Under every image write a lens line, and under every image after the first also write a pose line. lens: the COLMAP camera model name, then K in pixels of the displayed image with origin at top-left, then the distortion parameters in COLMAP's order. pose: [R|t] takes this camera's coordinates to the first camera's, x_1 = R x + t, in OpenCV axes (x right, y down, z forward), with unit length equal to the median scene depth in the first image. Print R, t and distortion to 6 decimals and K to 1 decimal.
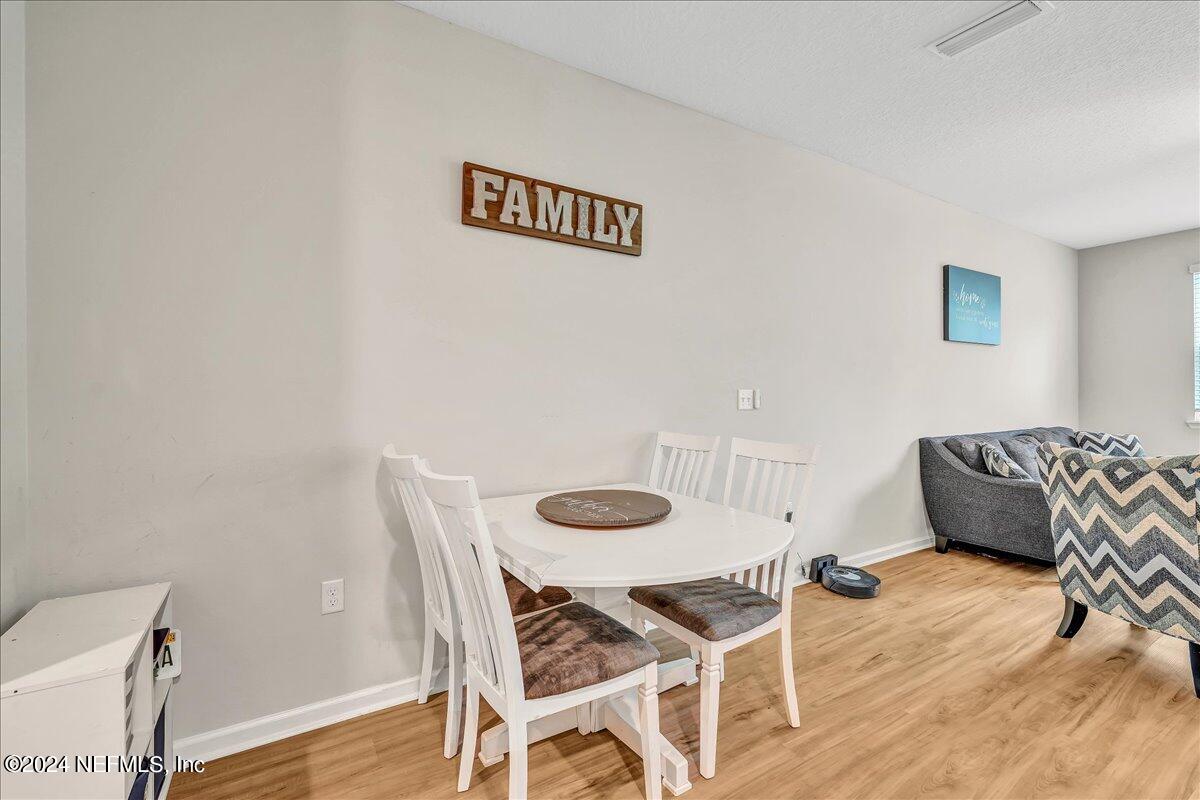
lens RADIAL K [[544.8, 0, 602.3], [0, 544.8, 392.9], [0, 0, 1]] dist [0.001958, 0.001170]
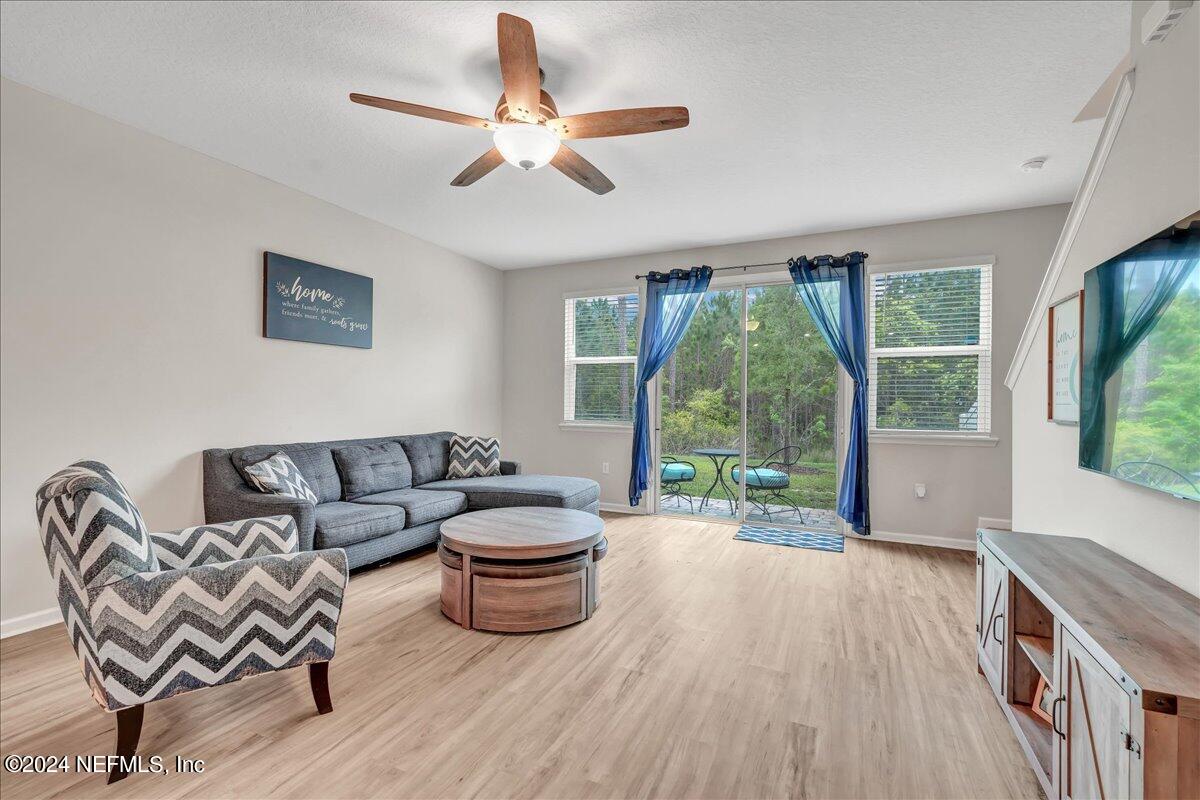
lens RADIAL K [[525.8, 0, 599.2], [0, 525.8, 401.1], [0, 0, 1]] dist [-0.000589, 0.000088]
pose [[0.843676, 0.010160, 0.536757, 1.033728], [-0.013649, 0.999904, 0.002528, -0.003986], [-0.536679, -0.009459, 0.843733, -0.005495]]
